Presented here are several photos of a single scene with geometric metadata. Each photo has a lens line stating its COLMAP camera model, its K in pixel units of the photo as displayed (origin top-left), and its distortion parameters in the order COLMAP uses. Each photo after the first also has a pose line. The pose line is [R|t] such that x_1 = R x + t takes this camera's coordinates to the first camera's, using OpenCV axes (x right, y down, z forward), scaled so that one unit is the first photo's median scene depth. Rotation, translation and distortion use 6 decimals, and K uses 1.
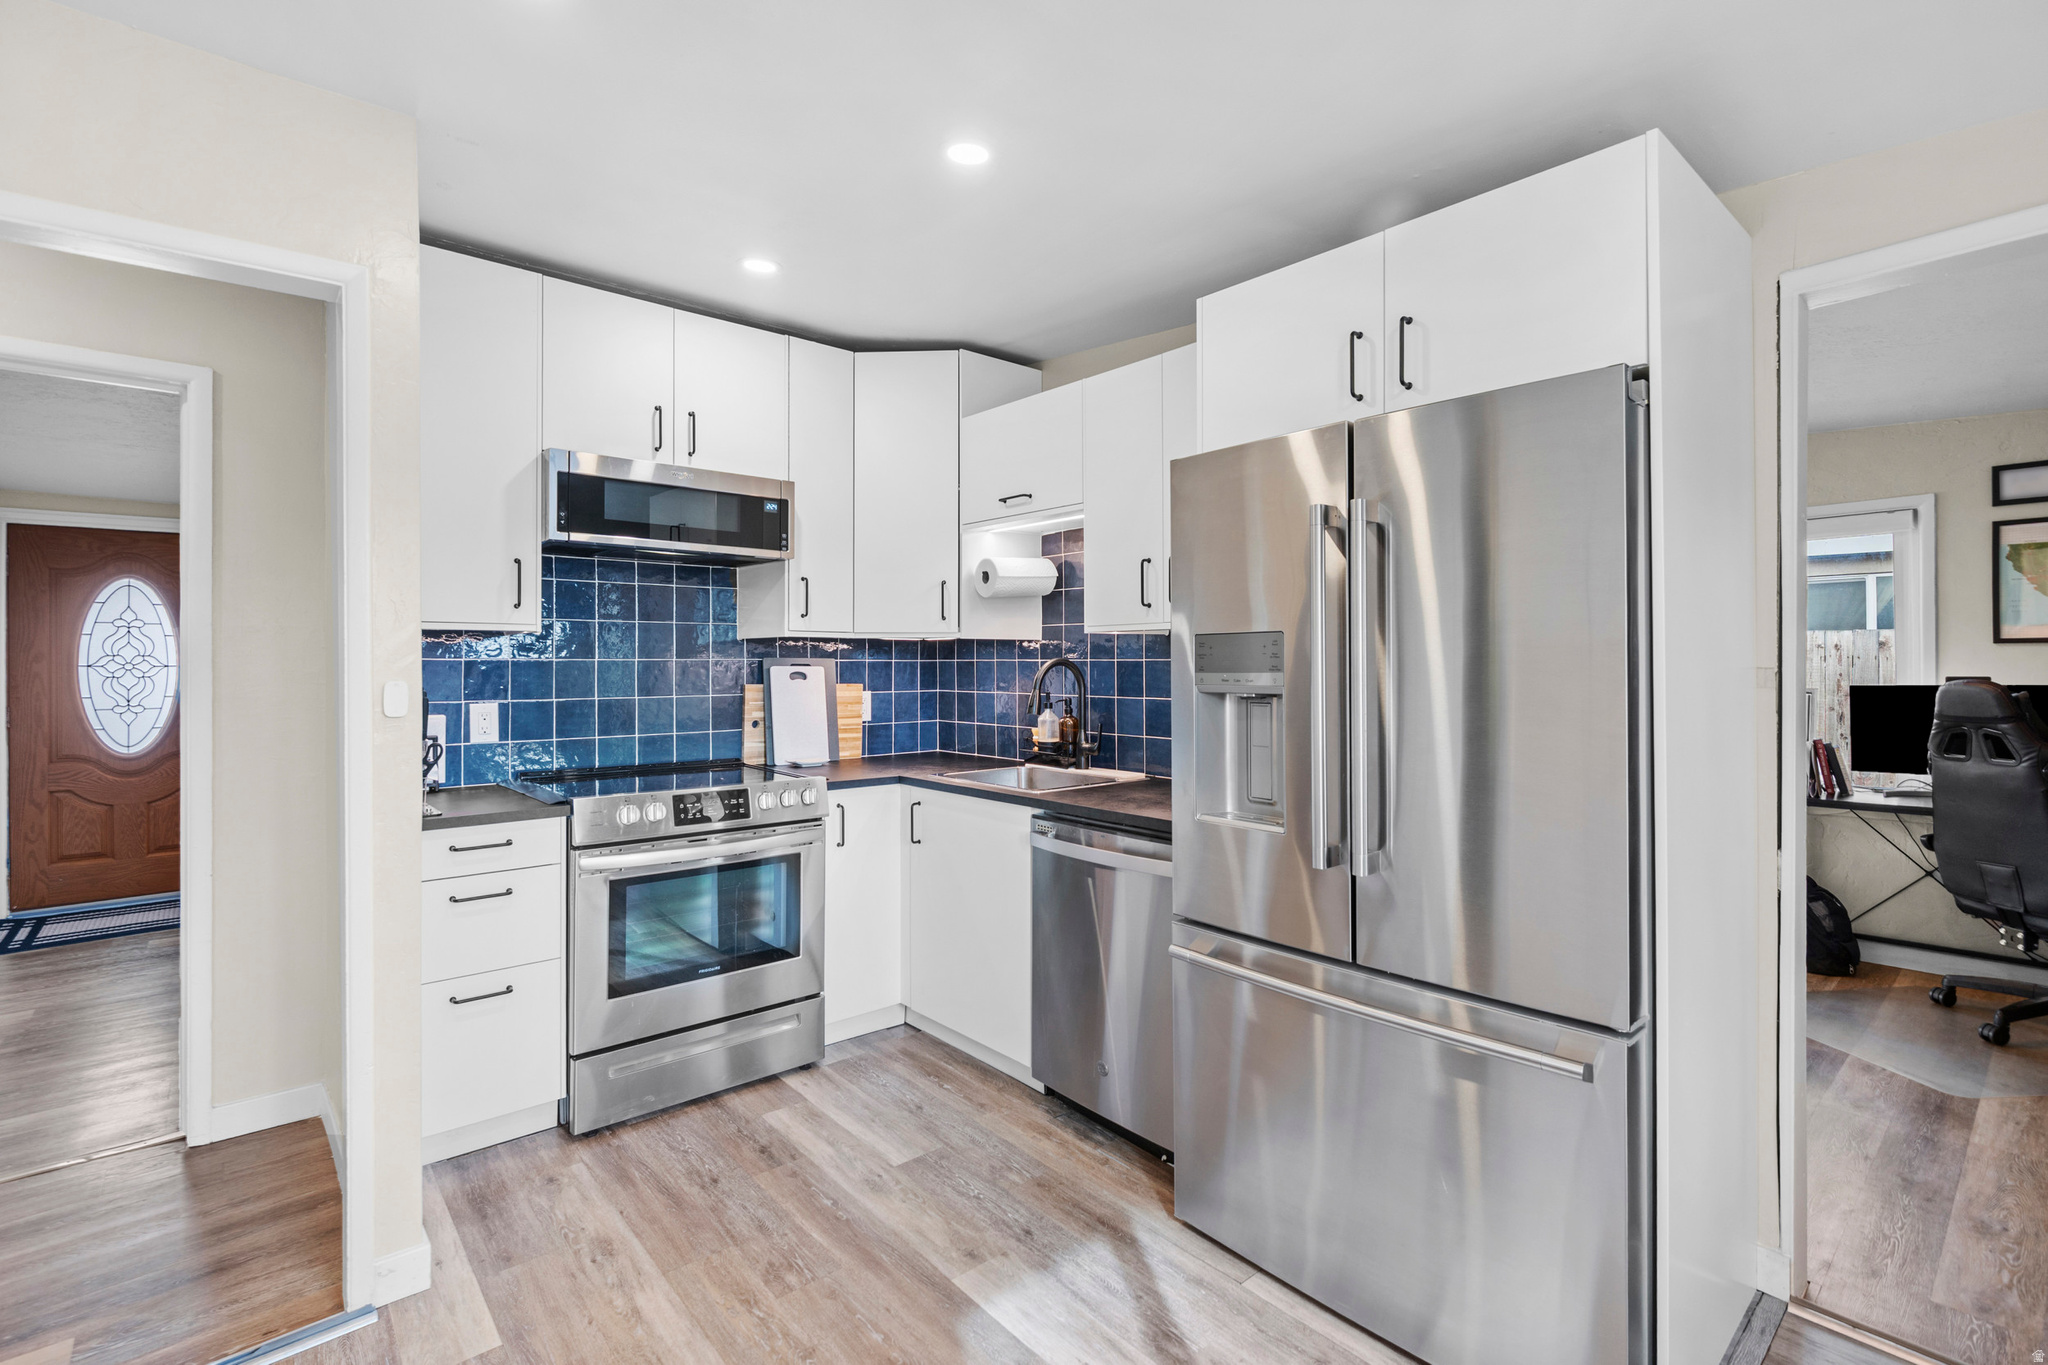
lens RADIAL K [[931.8, 0, 1016.6], [0, 931.8, 662.1], [0, 0, 1]] dist [0.000060, -0.000328]
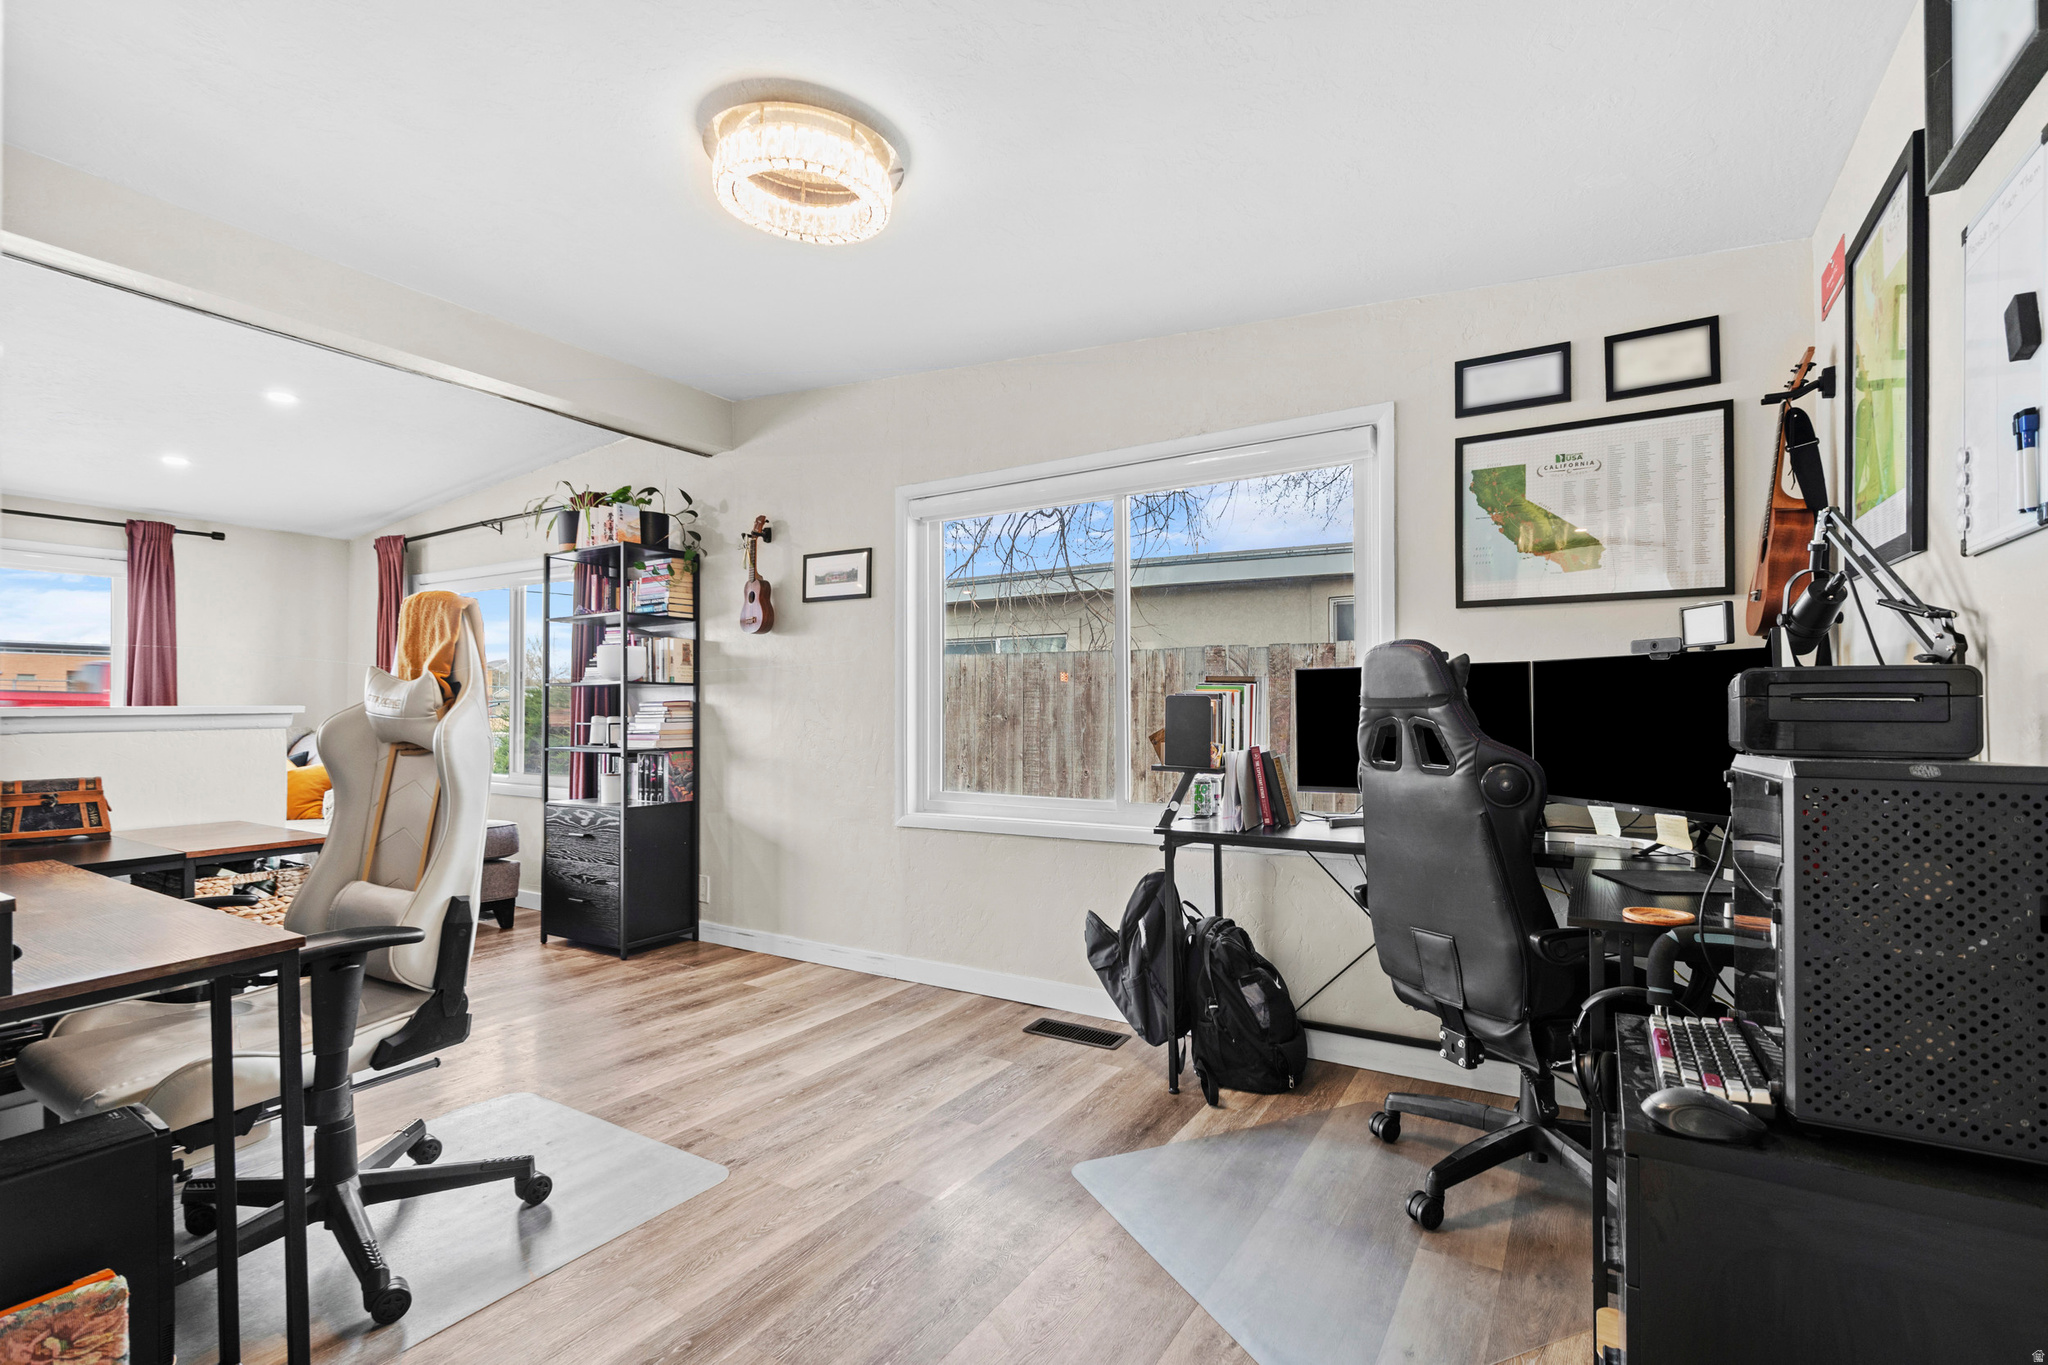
lens RADIAL K [[931.8, 0, 1030.5], [0, 931.8, 697.3], [0, 0, 1]] dist [0.000060, -0.000328]
pose [[0.954055, 0.005620, 0.299579, 0.609502], [-0.003554, 0.999966, -0.007443, 0.064188], [-0.299611, 0.006036, 0.954042, 0.483728]]
